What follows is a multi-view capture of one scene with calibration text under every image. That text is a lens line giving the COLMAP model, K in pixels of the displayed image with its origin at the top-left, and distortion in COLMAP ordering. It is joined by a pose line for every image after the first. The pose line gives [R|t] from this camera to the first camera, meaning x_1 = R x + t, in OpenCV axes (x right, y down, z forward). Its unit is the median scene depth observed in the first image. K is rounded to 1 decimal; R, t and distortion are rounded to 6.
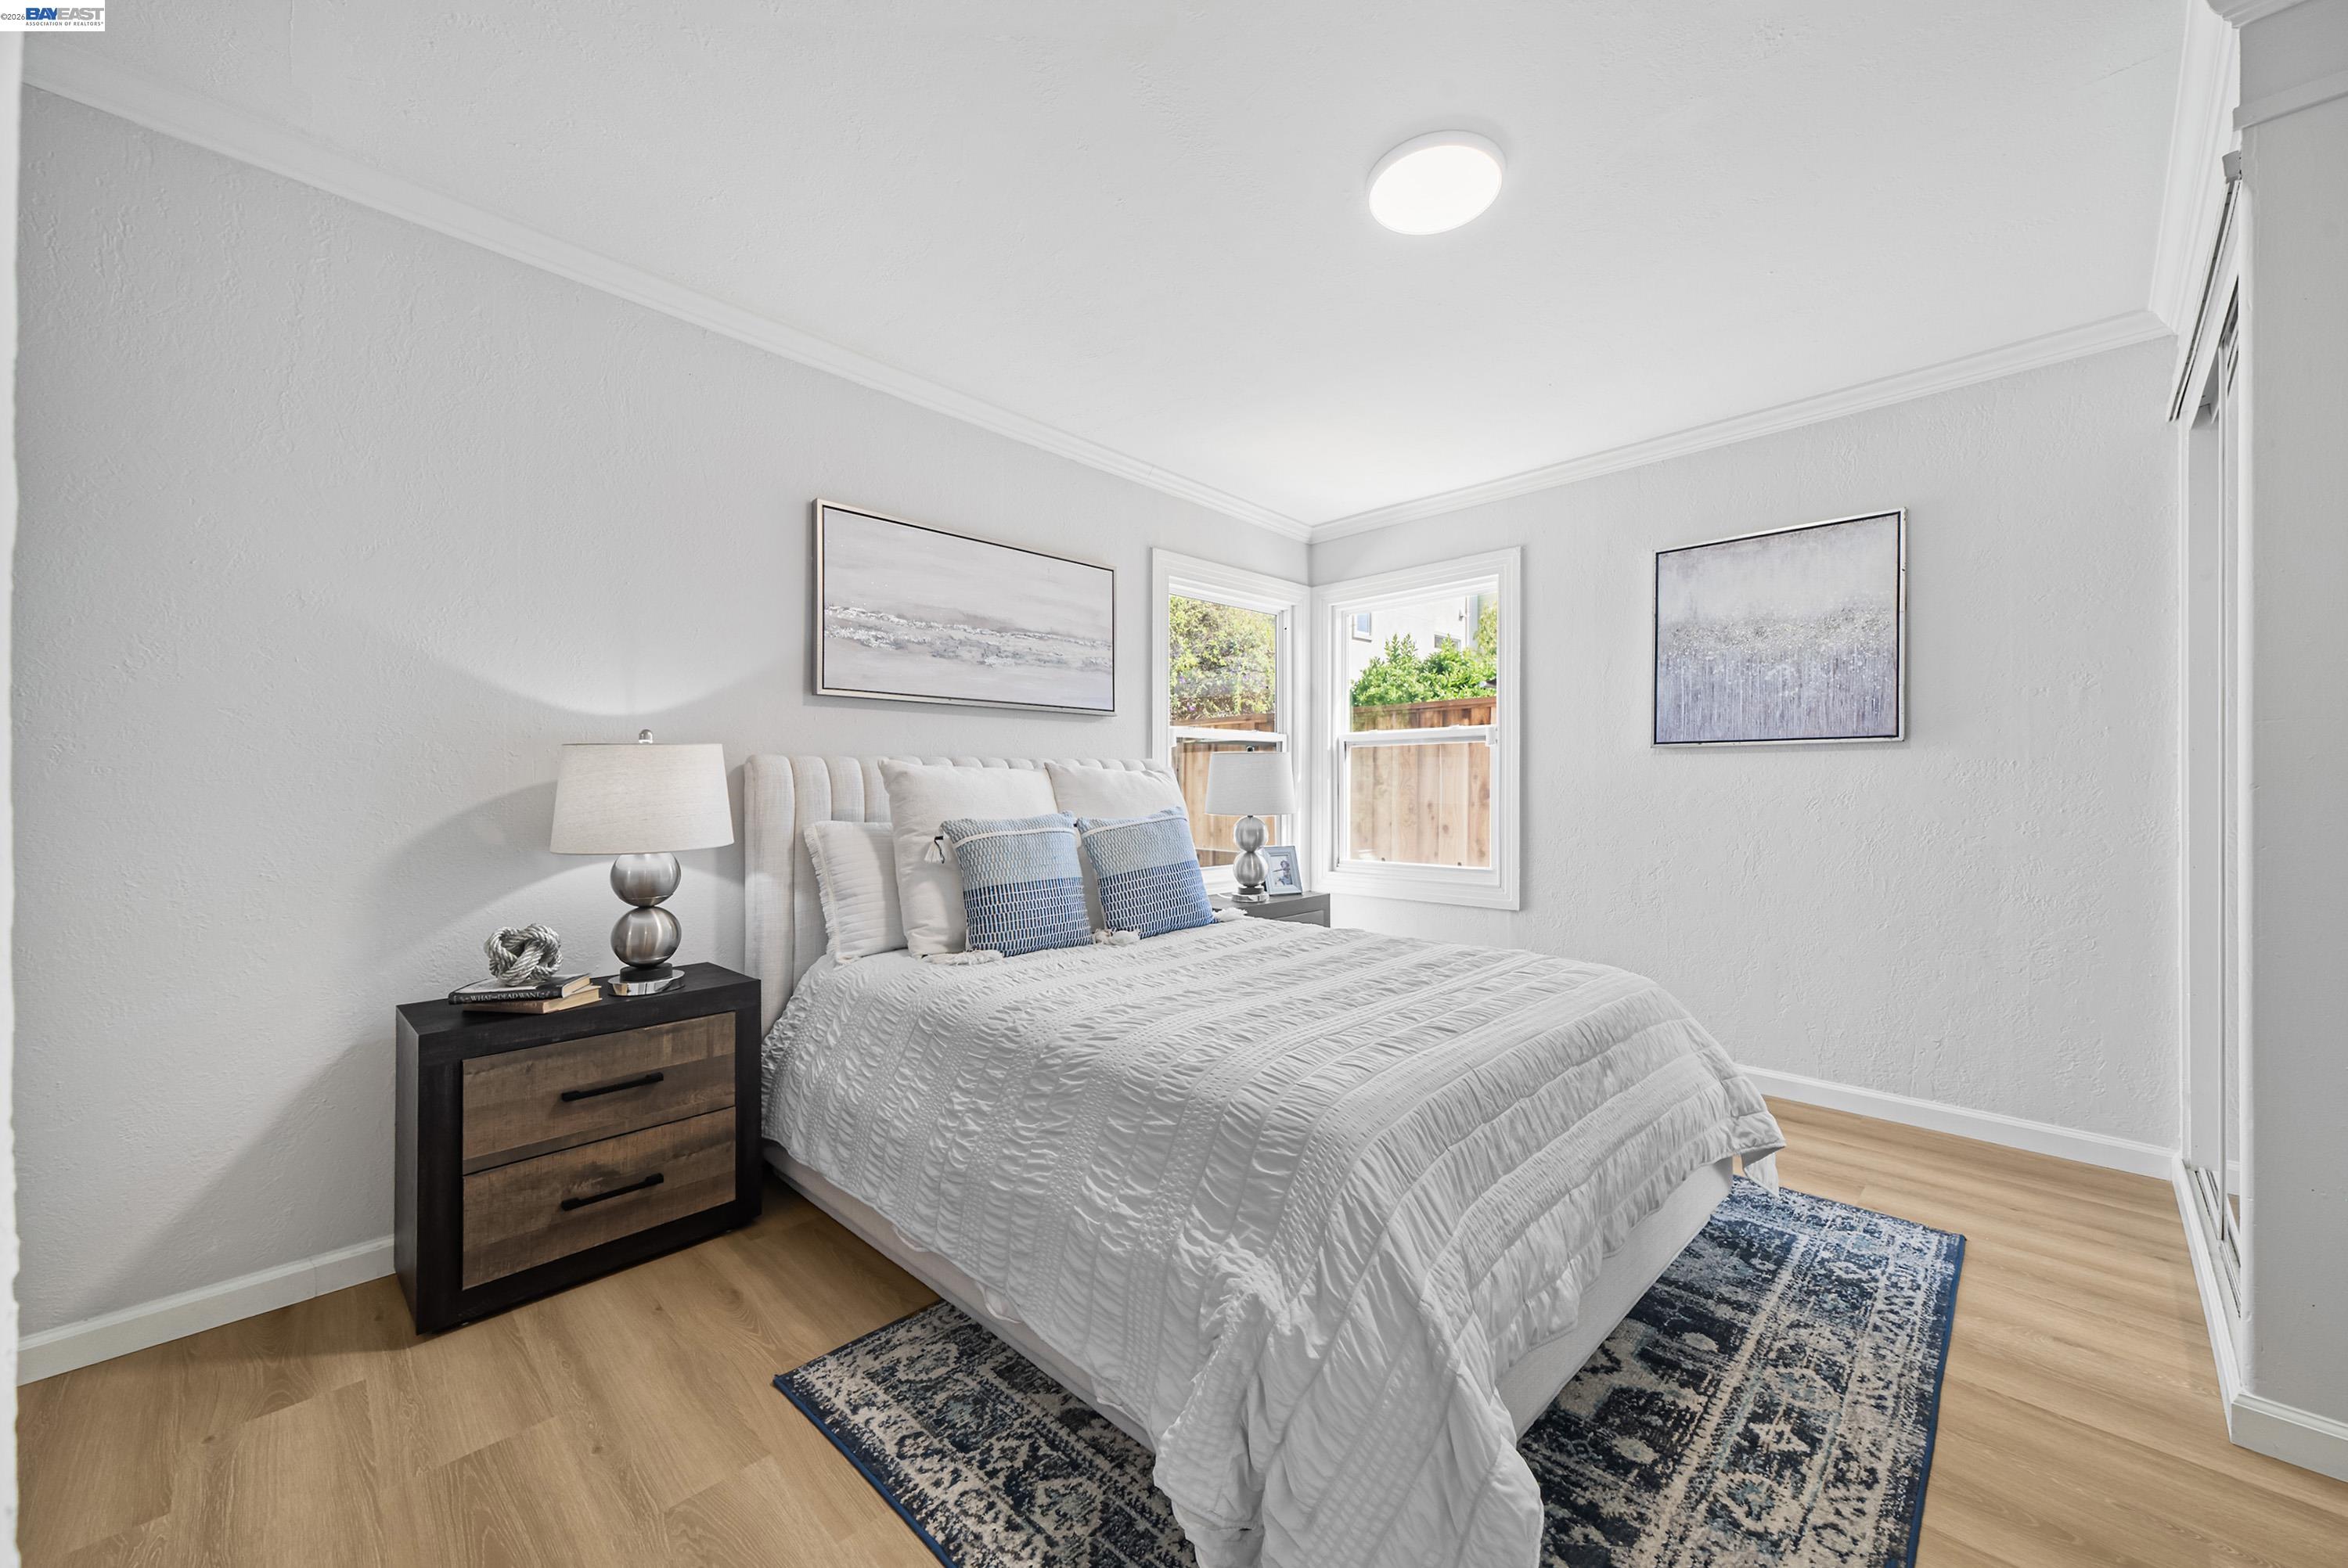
lens RADIAL K [[904.8, 0, 1183.6], [0, 904.8, 780.2], [0, 0, 1]] dist [-0.001529, 0.002055]
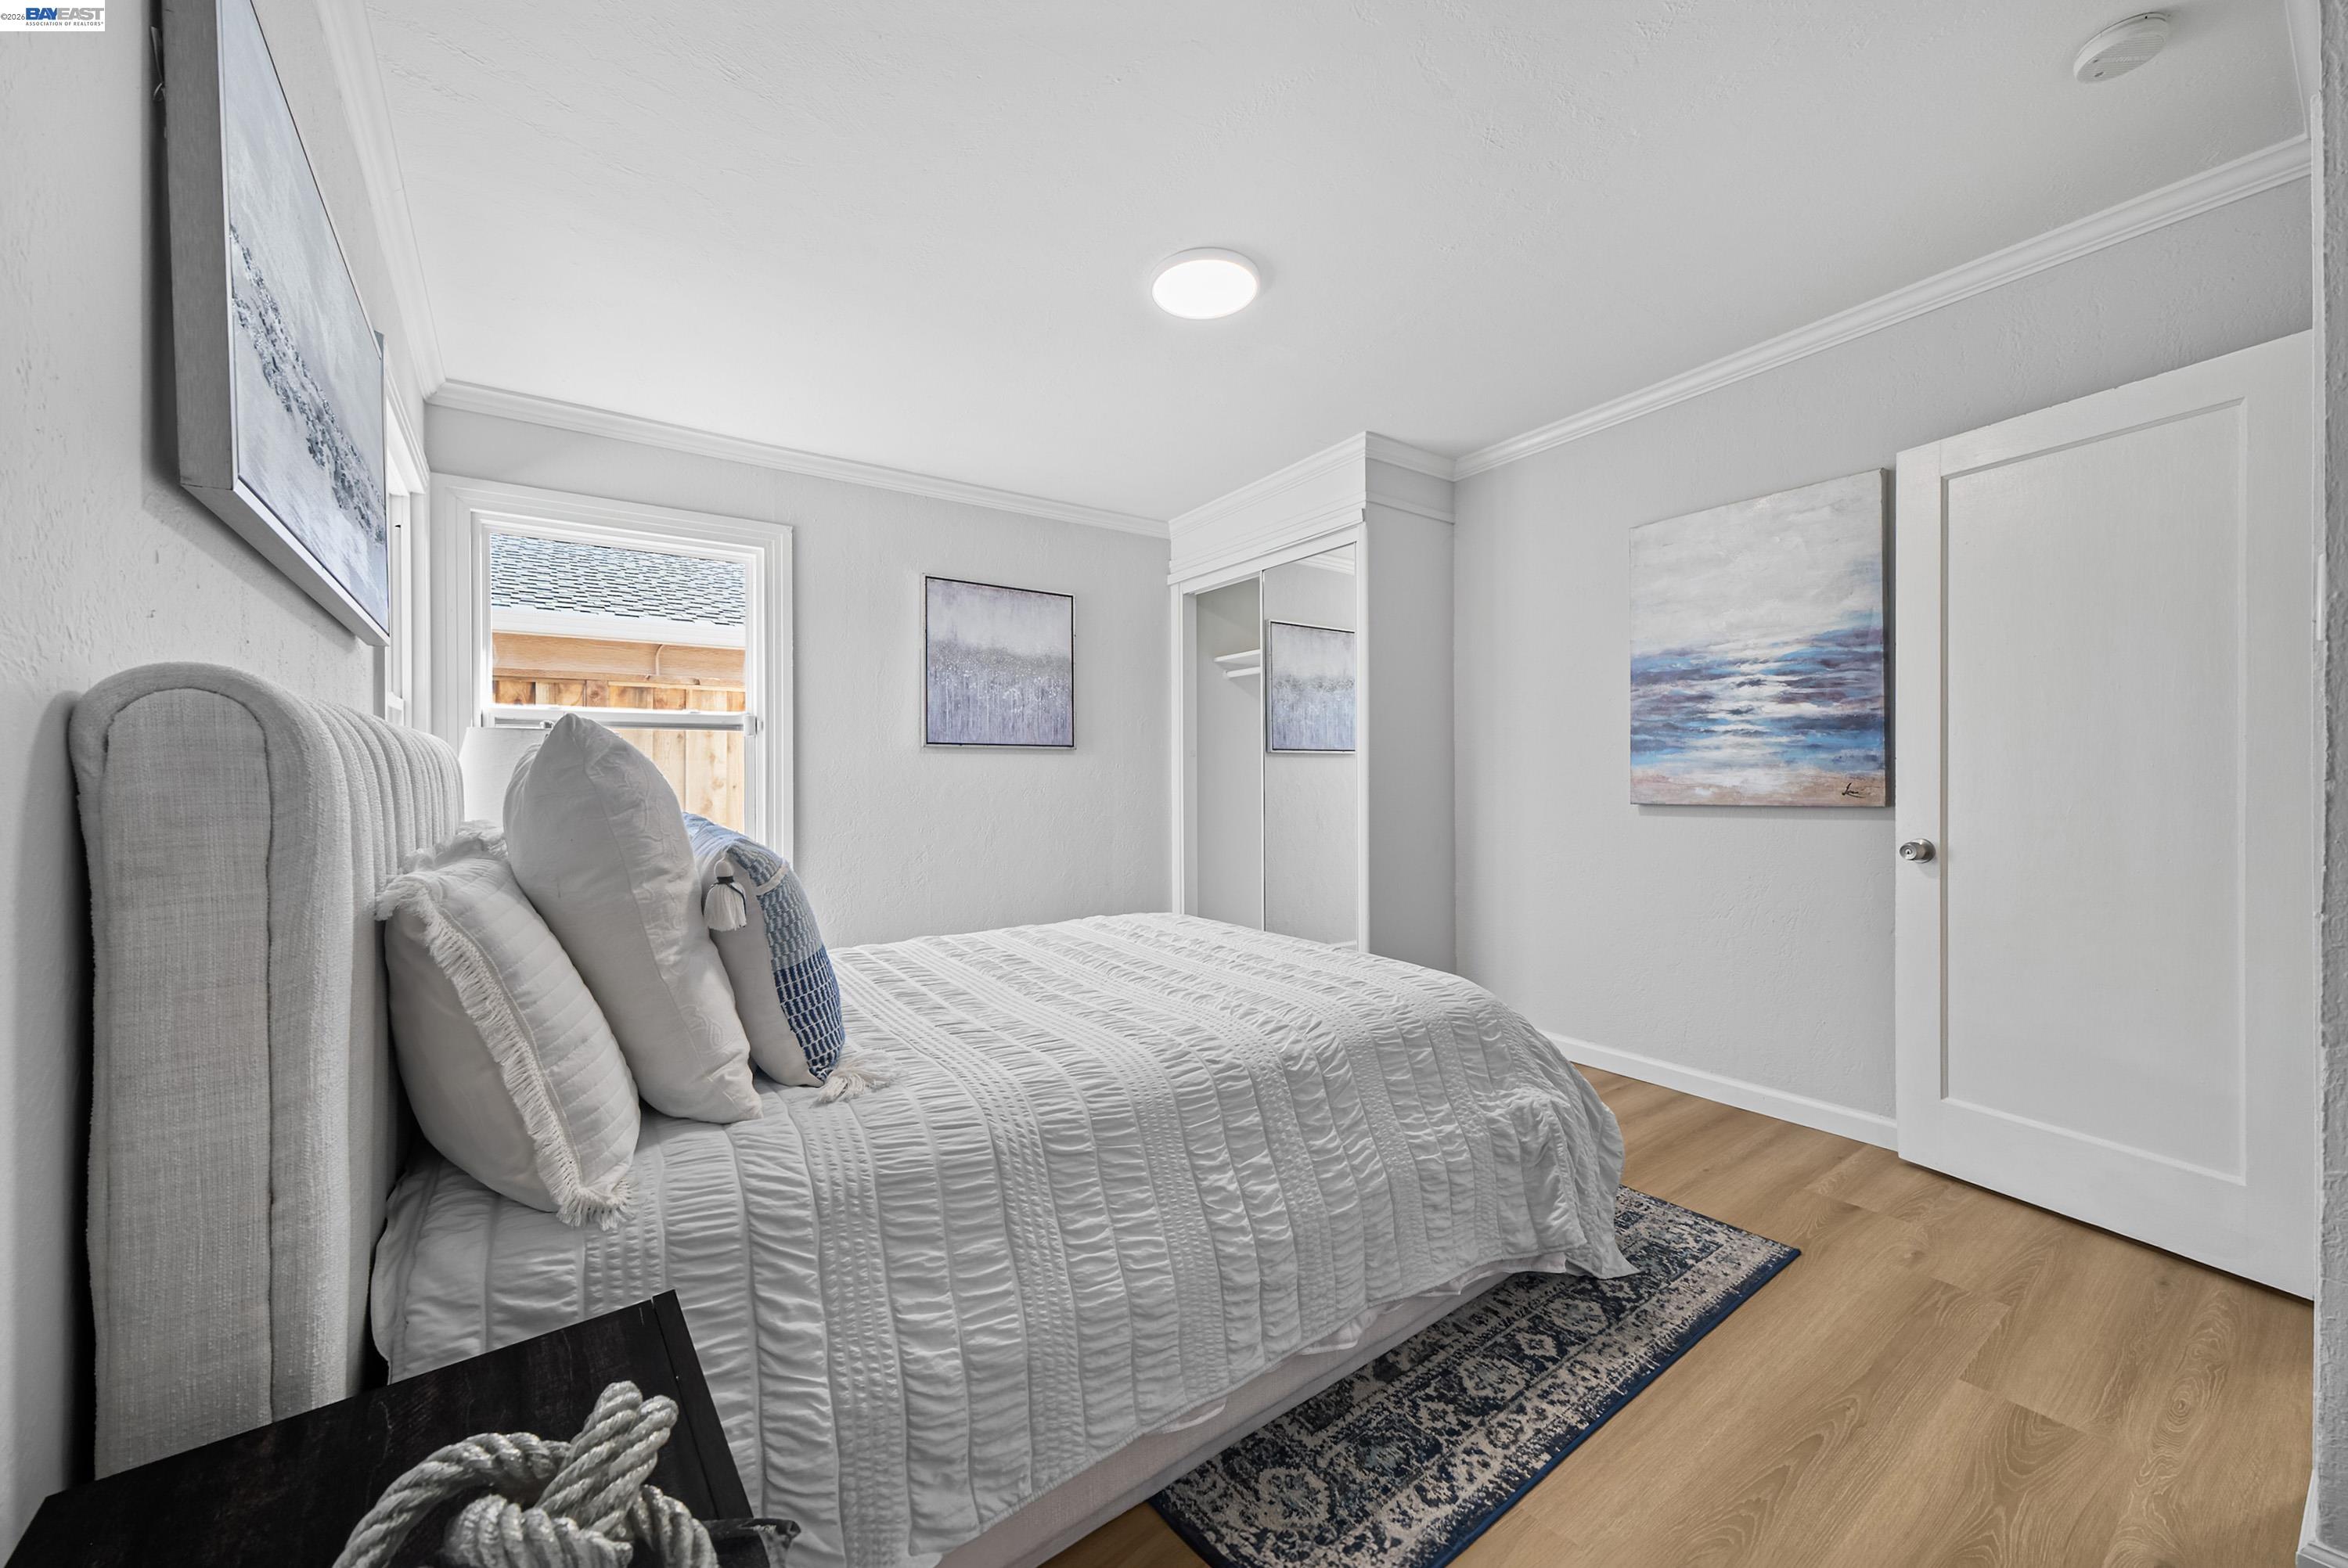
lens RADIAL K [[904.8, 0, 1192.8], [0, 904.8, 787.5], [0, 0, 1]] dist [-0.001529, 0.002055]
pose [[0.130459, -0.007997, 0.991421, -1.153509], [-0.000614, 0.999967, 0.008147, 0.012347], [-0.991454, -0.001672, 0.130450, 1.050999]]
